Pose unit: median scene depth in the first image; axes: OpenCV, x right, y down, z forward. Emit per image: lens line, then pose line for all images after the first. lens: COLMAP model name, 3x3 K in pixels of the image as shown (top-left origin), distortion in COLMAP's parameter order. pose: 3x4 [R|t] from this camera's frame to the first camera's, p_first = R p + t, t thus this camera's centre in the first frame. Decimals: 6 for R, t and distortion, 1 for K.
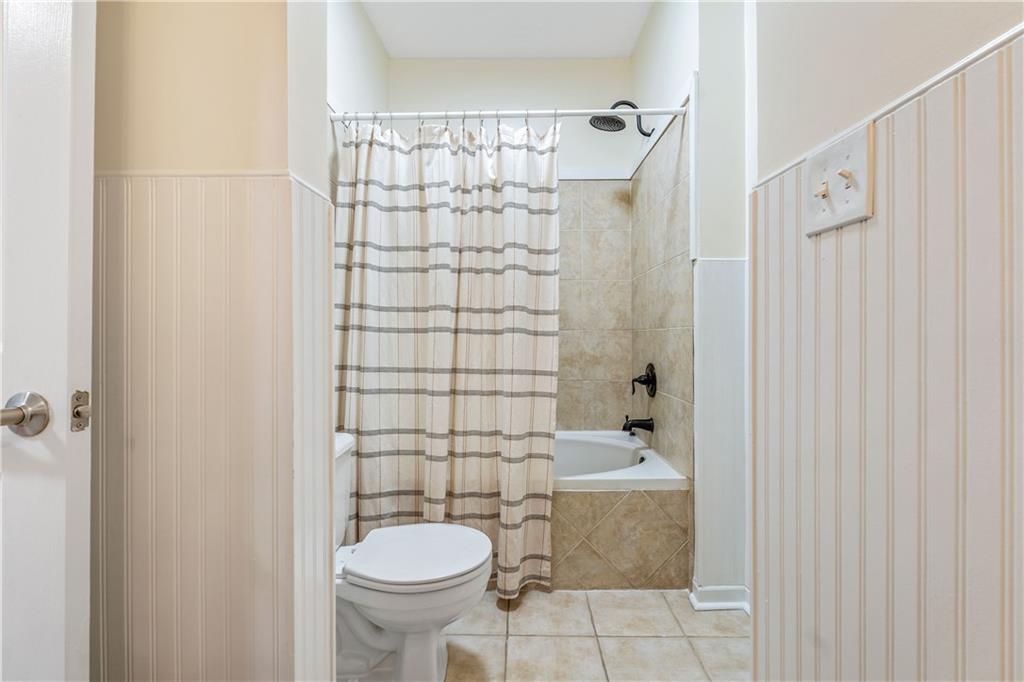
lens RADIAL K [[453.3, 0, 512.6], [0, 453.3, 332.5], [0, 0, 1]] dist [-0.010754, 0.003154]
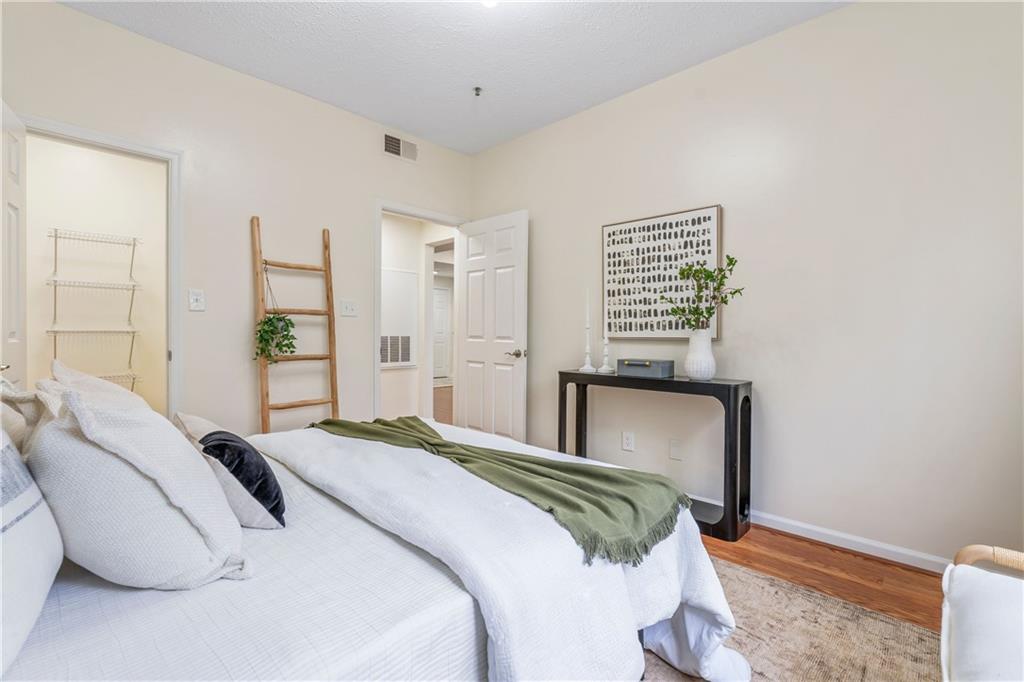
lens RADIAL K [[453.3, 0, 513.2], [0, 453.3, 339.4], [0, 0, 1]] dist [-0.010754, 0.003154]
pose [[0.709381, 0.008042, -0.704779, 2.326558], [-0.007801, 0.999963, 0.003558, 0.014301], [0.704782, 0.002974, 0.709418, -2.497624]]
